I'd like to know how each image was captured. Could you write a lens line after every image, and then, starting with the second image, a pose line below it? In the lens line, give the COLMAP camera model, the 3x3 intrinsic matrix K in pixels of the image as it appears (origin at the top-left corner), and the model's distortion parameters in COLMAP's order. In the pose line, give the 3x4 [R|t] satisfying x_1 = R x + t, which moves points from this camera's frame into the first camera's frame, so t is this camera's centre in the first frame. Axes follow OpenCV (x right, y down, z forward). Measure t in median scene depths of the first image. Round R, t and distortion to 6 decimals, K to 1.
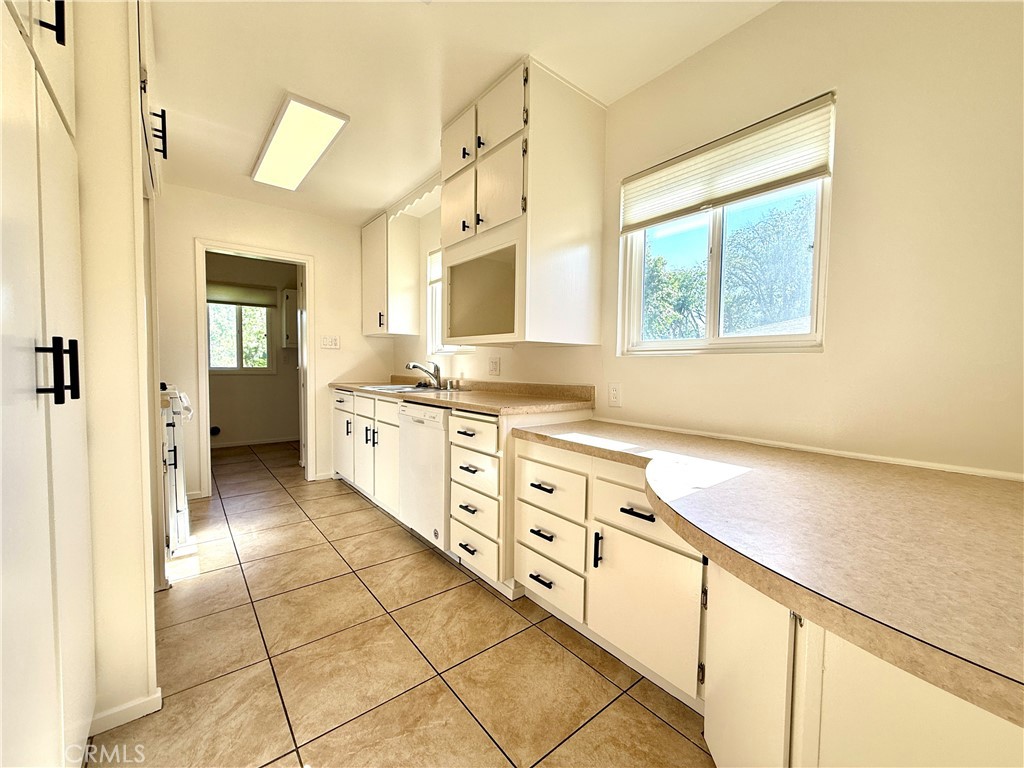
lens RADIAL K [[409.9, 0, 512.0], [0, 409.9, 384.0], [0, 0, 1]] dist [-0.000700, -0.000430]
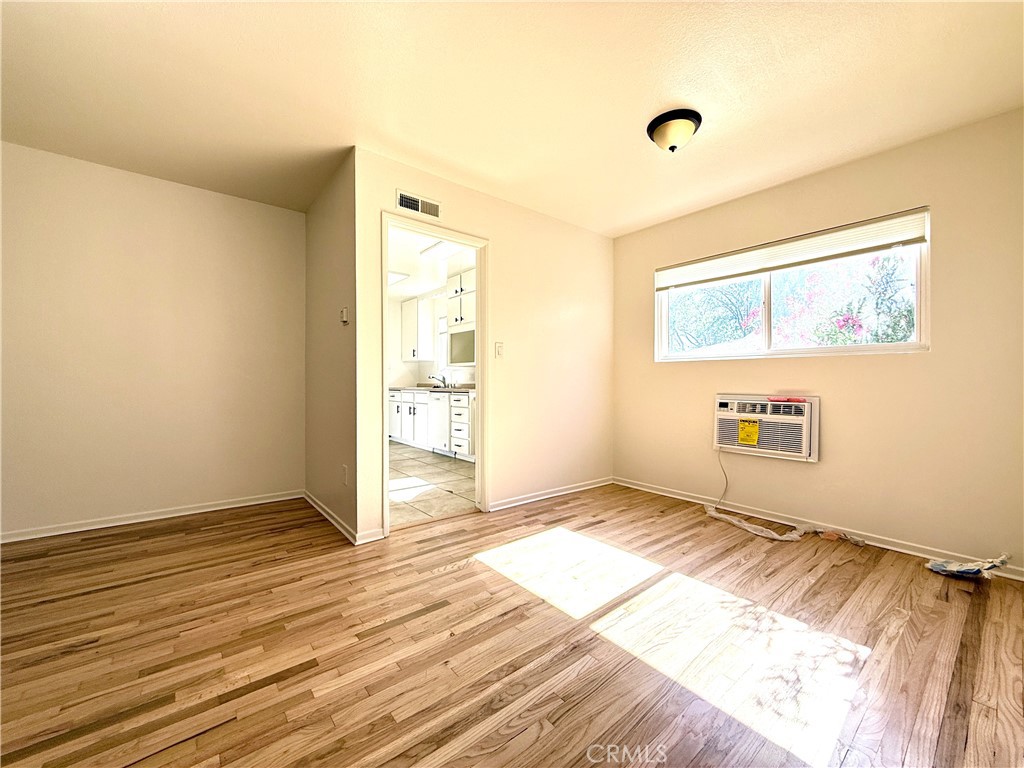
lens RADIAL K [[409.9, 0, 512.0], [0, 409.9, 384.0], [0, 0, 1]] dist [-0.000700, -0.000430]
pose [[0.999958, -0.009121, 0.000571, 0.202799], [0.009137, 0.998991, -0.043969, 0.114099], [-0.000169, 0.043973, 0.999033, -1.376860]]
